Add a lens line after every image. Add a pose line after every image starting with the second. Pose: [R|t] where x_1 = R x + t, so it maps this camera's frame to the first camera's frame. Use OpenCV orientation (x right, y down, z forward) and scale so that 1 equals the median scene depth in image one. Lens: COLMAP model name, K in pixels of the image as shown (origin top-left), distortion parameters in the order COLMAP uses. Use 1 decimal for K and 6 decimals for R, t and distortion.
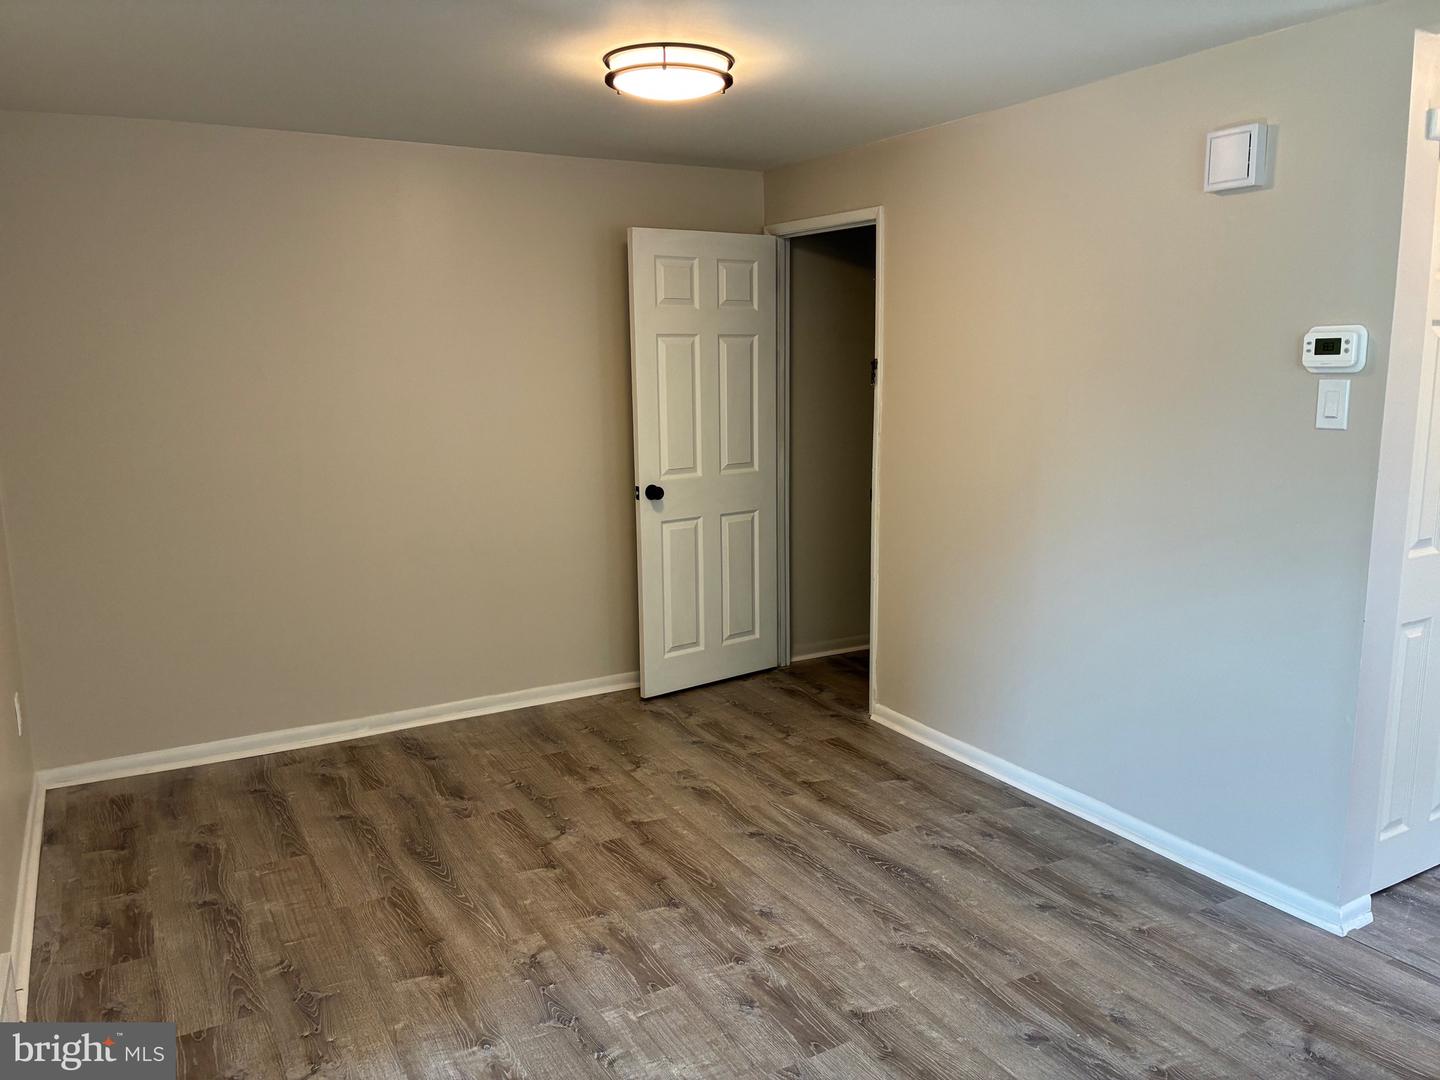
lens RADIAL K [[1083.4, 0, 724.0], [0, 1083.4, 543.0], [0, 0, 1]] dist [0.001820, -0.001229]
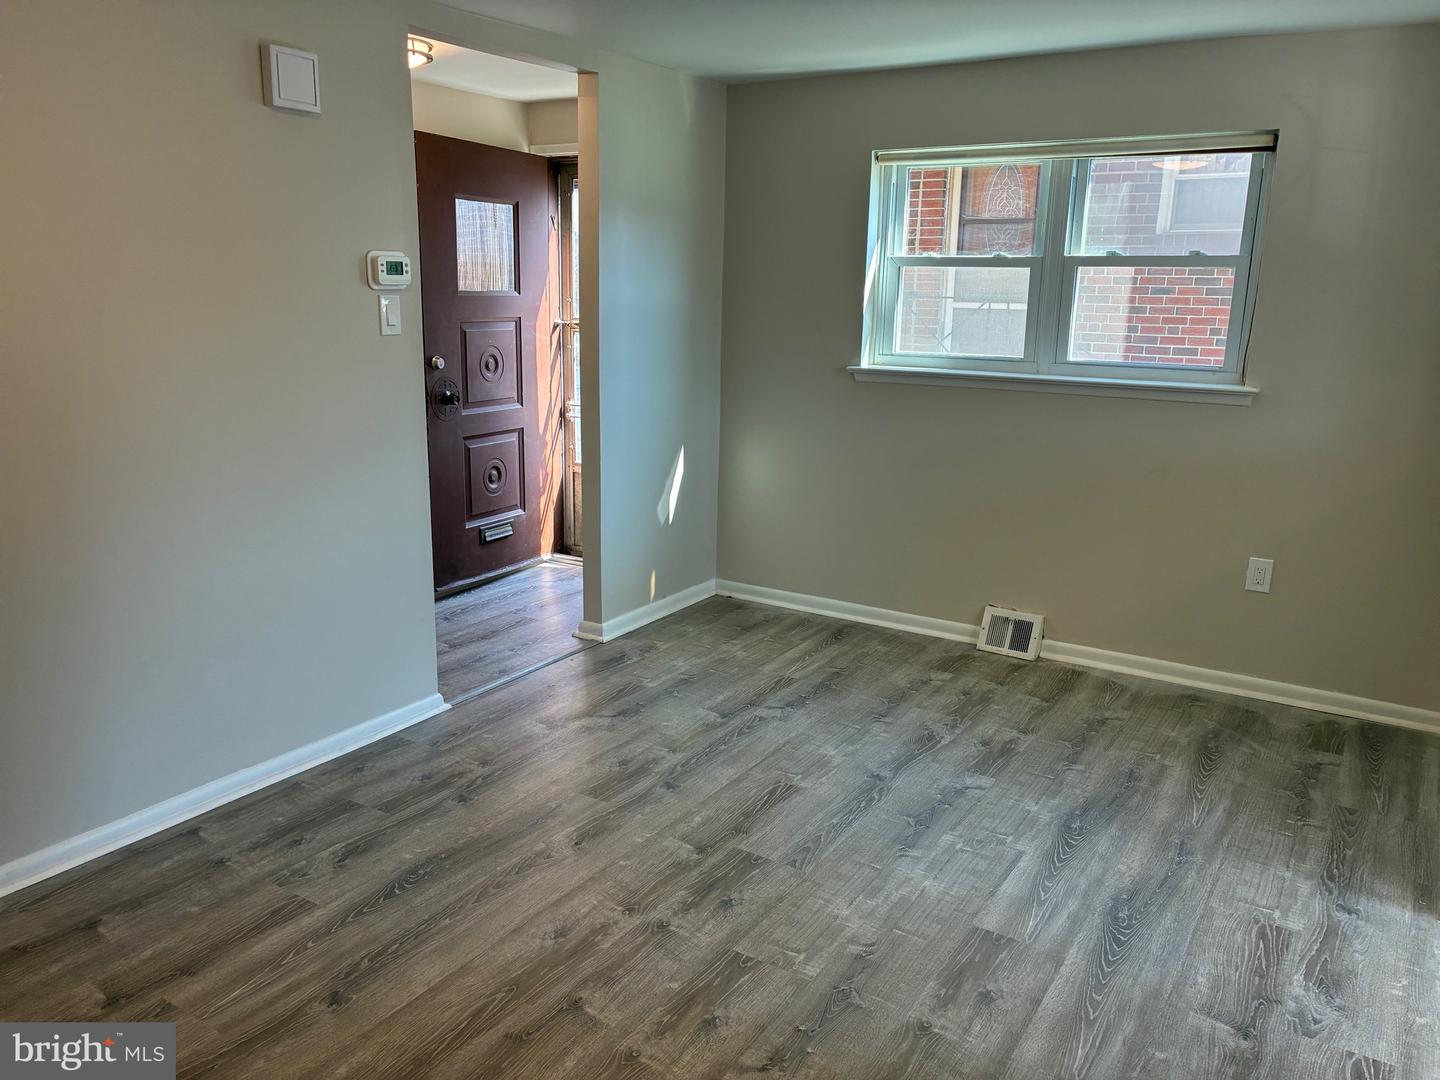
lens RADIAL K [[1083.4, 0, 724.0], [0, 1083.4, 543.0], [0, 0, 1]] dist [0.001820, -0.001229]
pose [[-0.468862, -0.203937, 0.859406, -0.694298], [0.135894, 0.944740, 0.298326, -0.186329], [-0.872755, 0.256662, -0.415239, 1.163861]]
